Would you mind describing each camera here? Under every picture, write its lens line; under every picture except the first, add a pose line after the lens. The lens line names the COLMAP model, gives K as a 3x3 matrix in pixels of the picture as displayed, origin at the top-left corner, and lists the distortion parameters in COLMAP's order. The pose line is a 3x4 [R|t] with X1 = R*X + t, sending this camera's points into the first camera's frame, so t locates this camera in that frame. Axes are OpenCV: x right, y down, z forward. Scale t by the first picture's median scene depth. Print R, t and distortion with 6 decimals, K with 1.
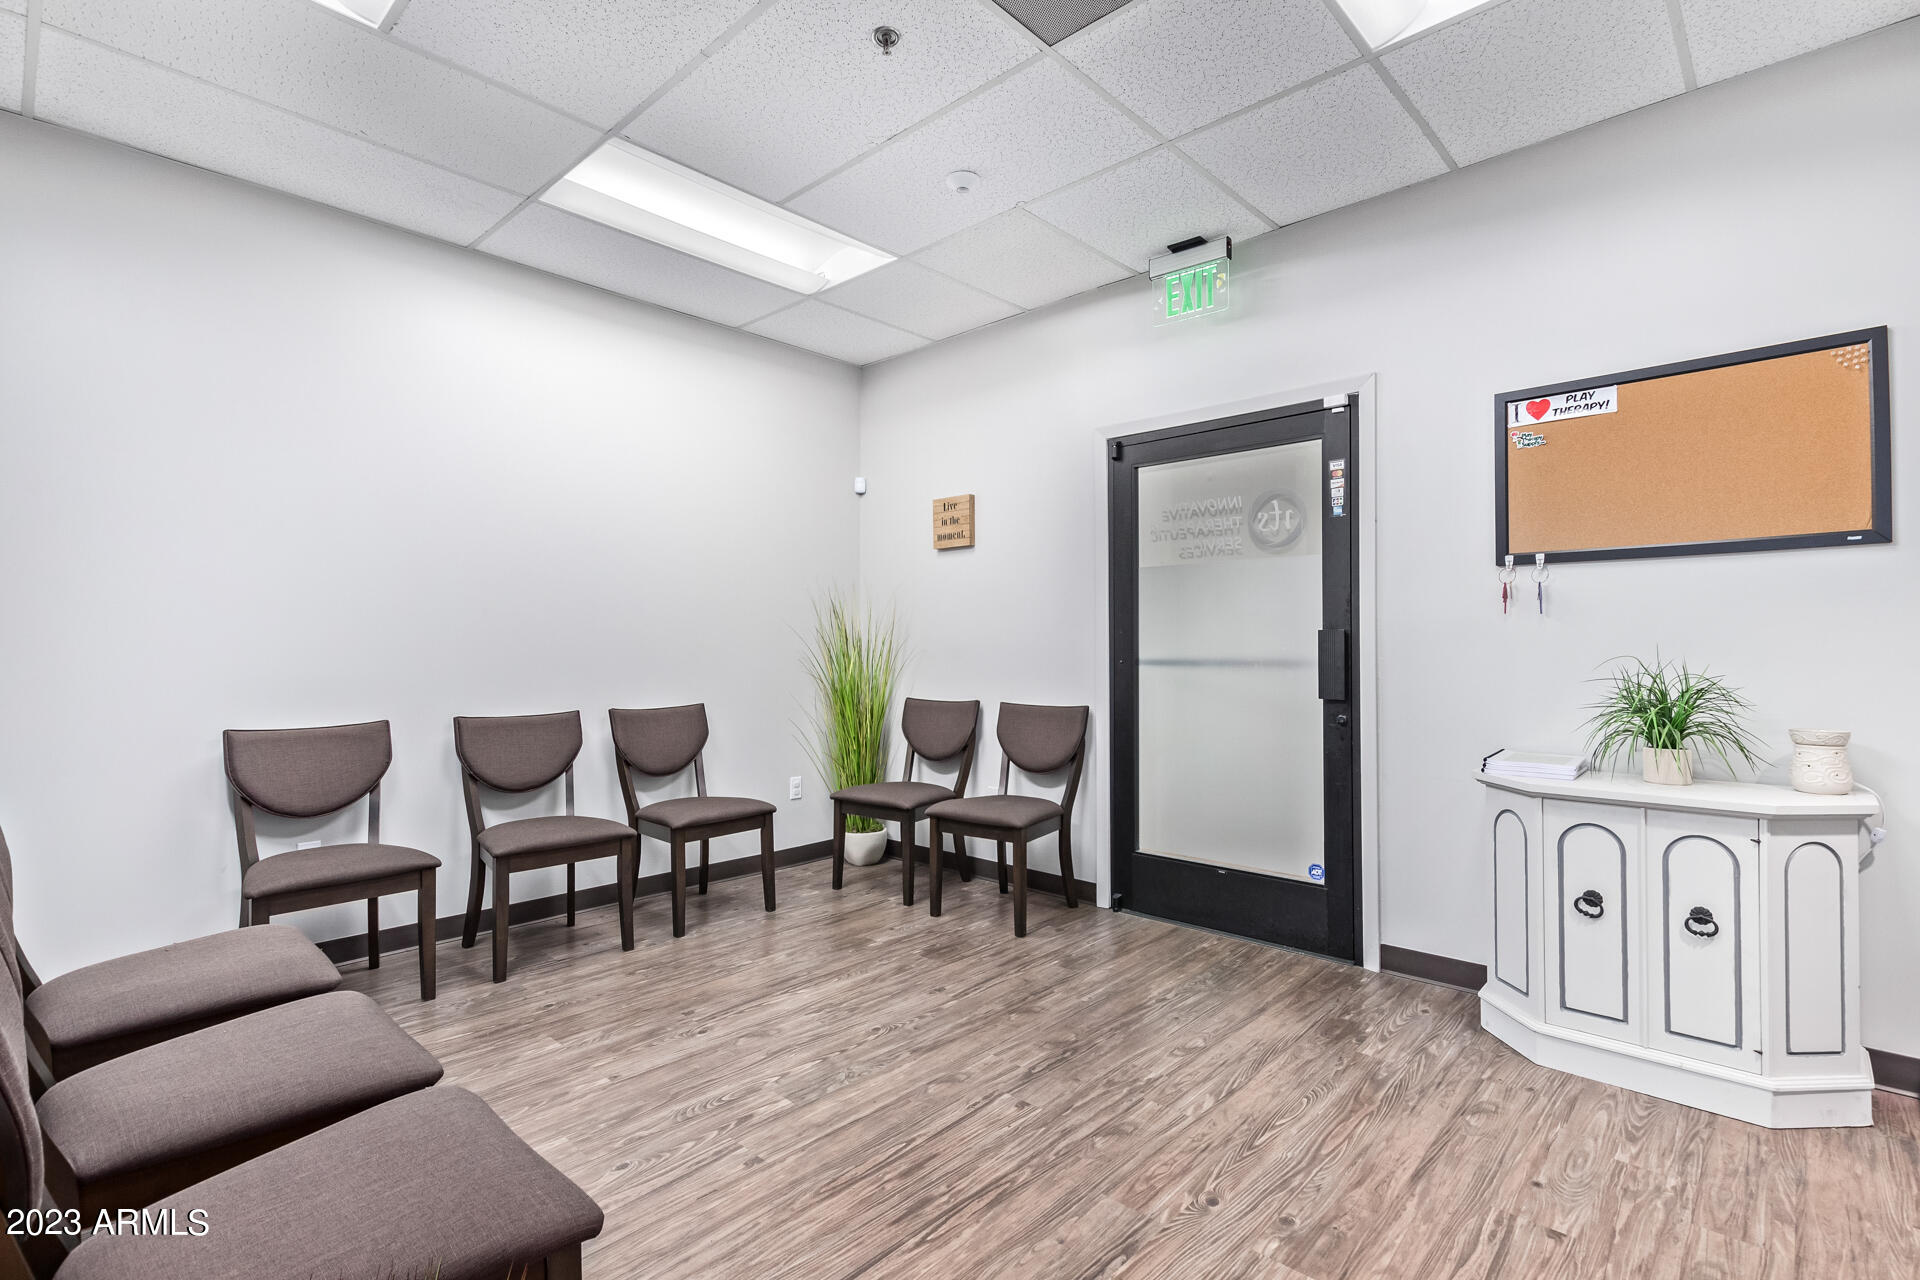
lens RADIAL K [[904.4, 0, 960.0], [0, 904.4, 640.0], [0, 0, 1]] dist [0.002849, -0.000302]
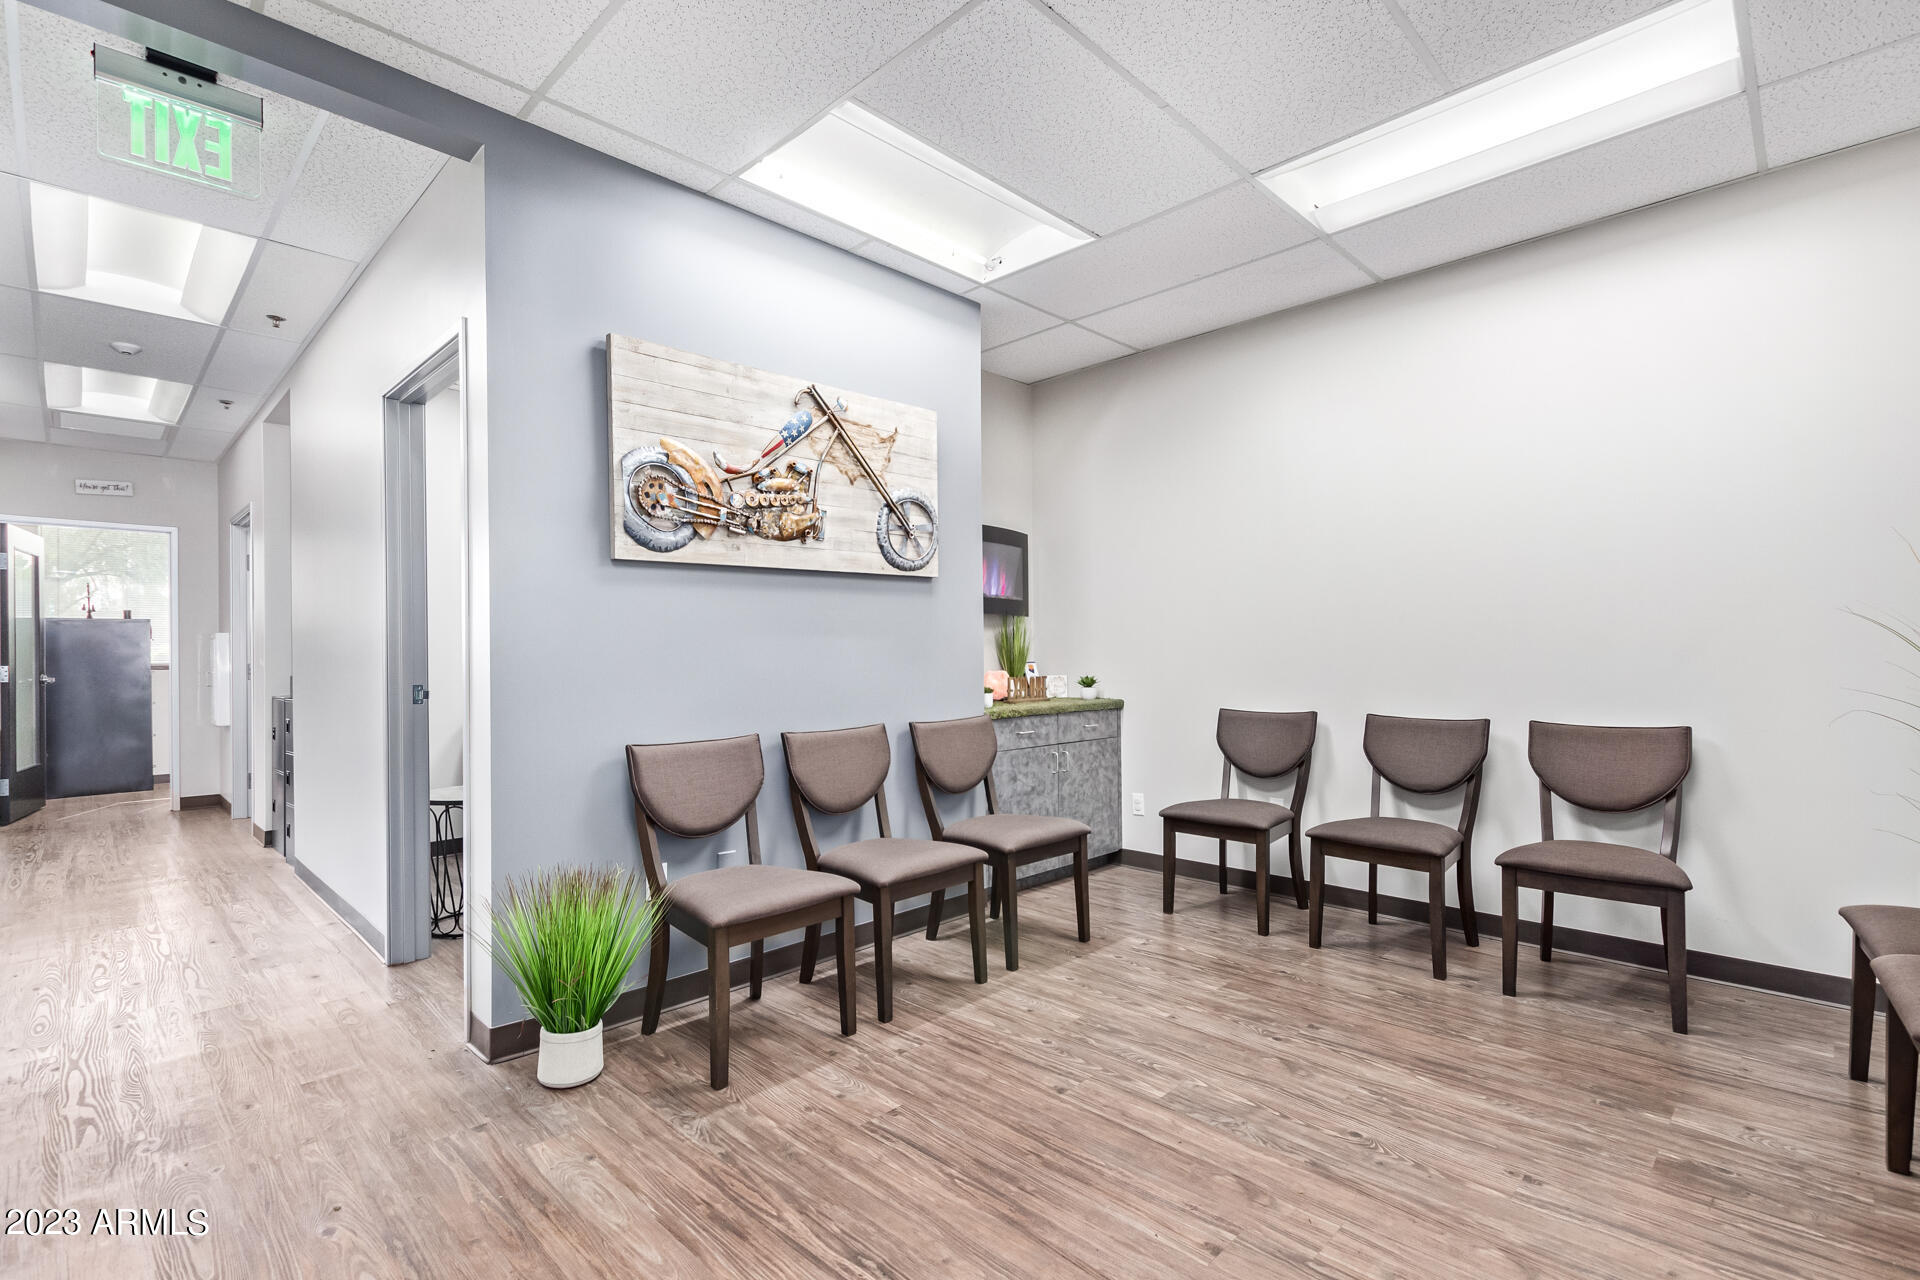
lens RADIAL K [[876.0, 0, 961.7], [0, 876.0, 663.9], [0, 0, 1]] dist [-0.000129, -0.000931]
pose [[-0.031578, 0.014000, -0.999403, 0.735810], [0.014105, 0.999809, 0.013560, 0.000953], [0.999402, -0.013668, -0.031769, 0.736258]]
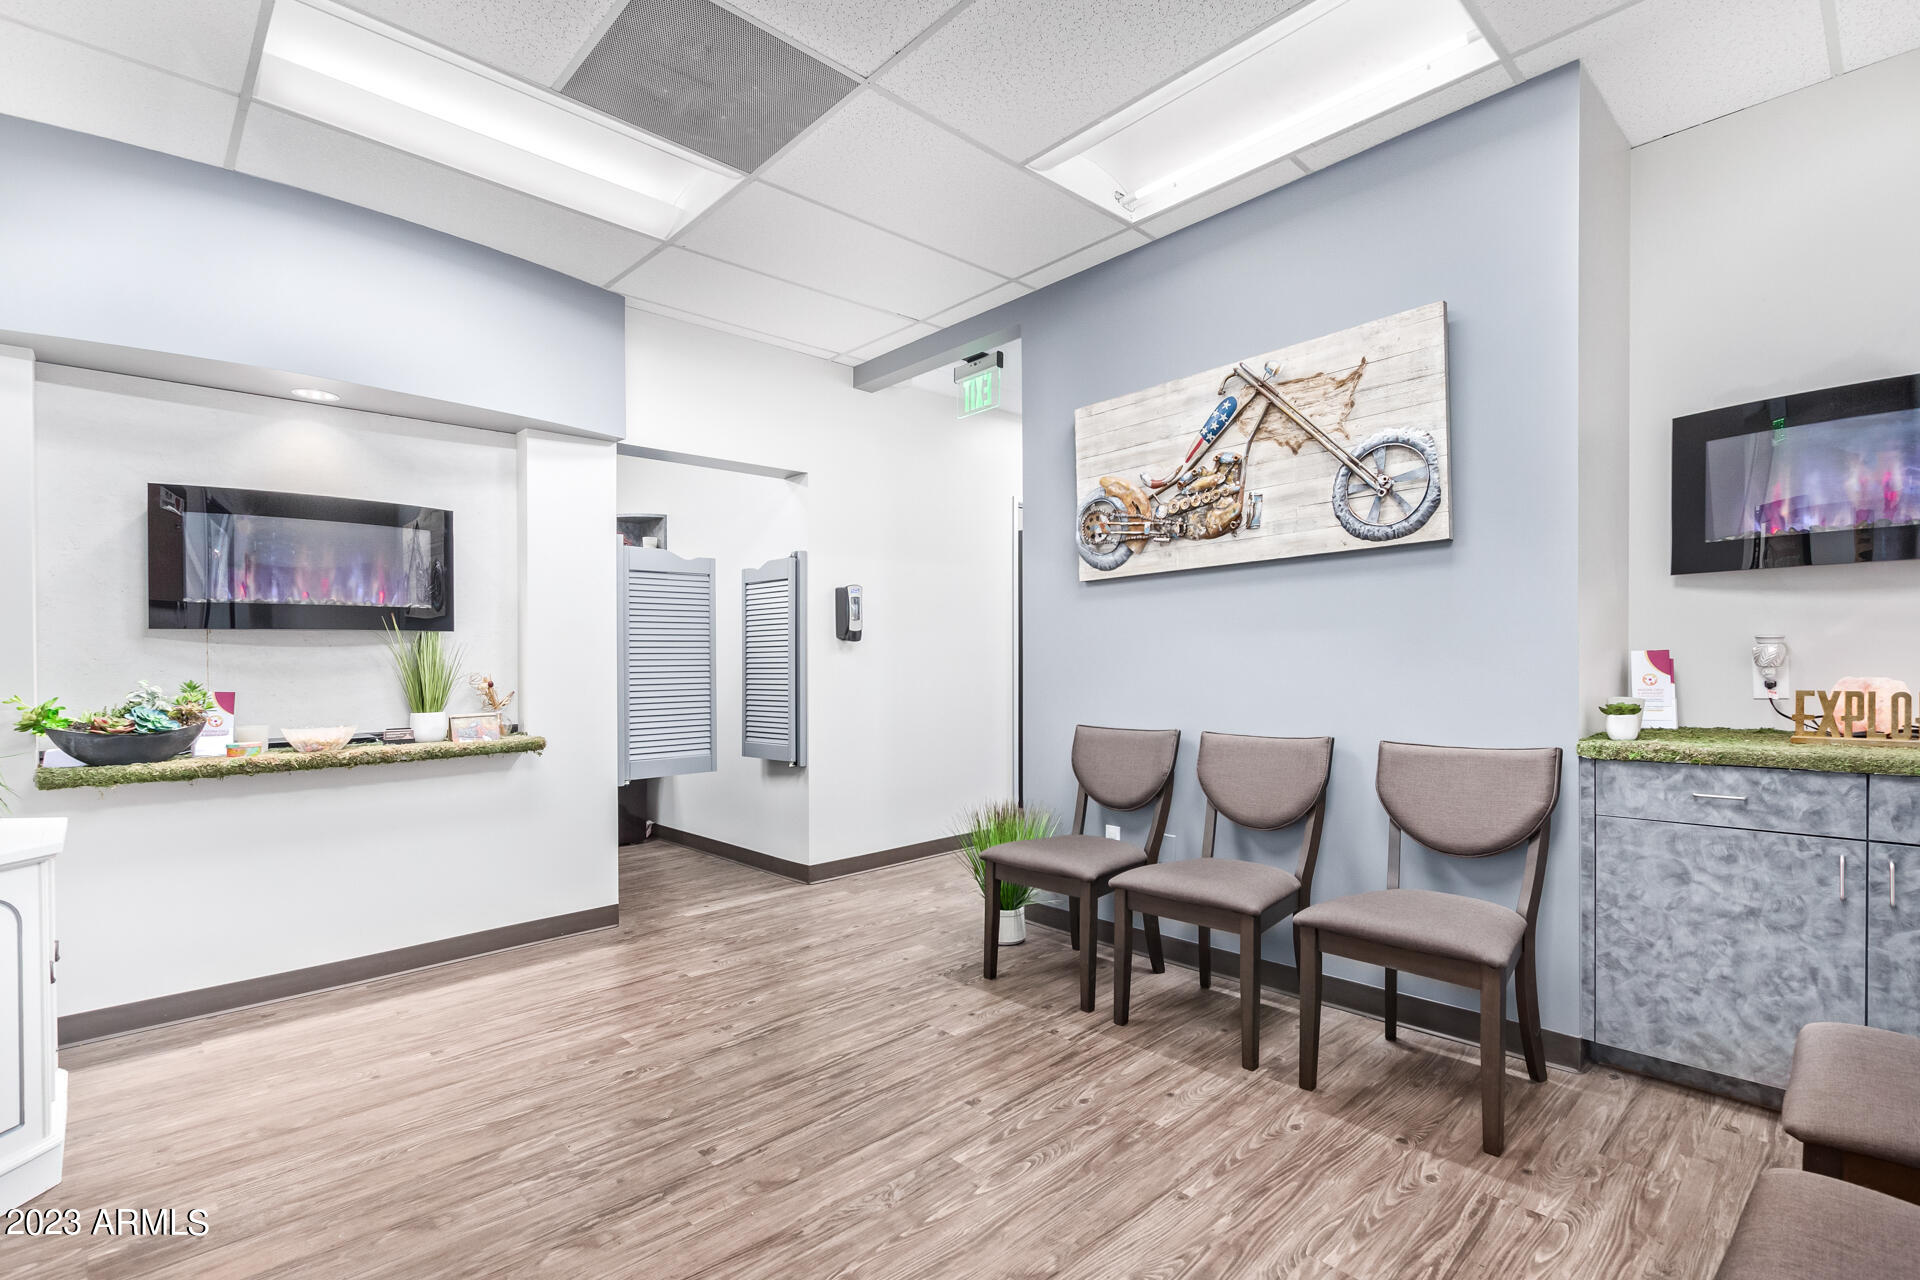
lens RADIAL K [[876.0, 0, 961.7], [0, 876.0, 663.9], [0, 0, 1]] dist [-0.000129, -0.000931]
pose [[-0.998080, 0.018557, 0.059100, -0.233043], [0.018474, 0.999827, -0.001956, 0.012131], [-0.059126, -0.000860, -0.998250, 1.708239]]
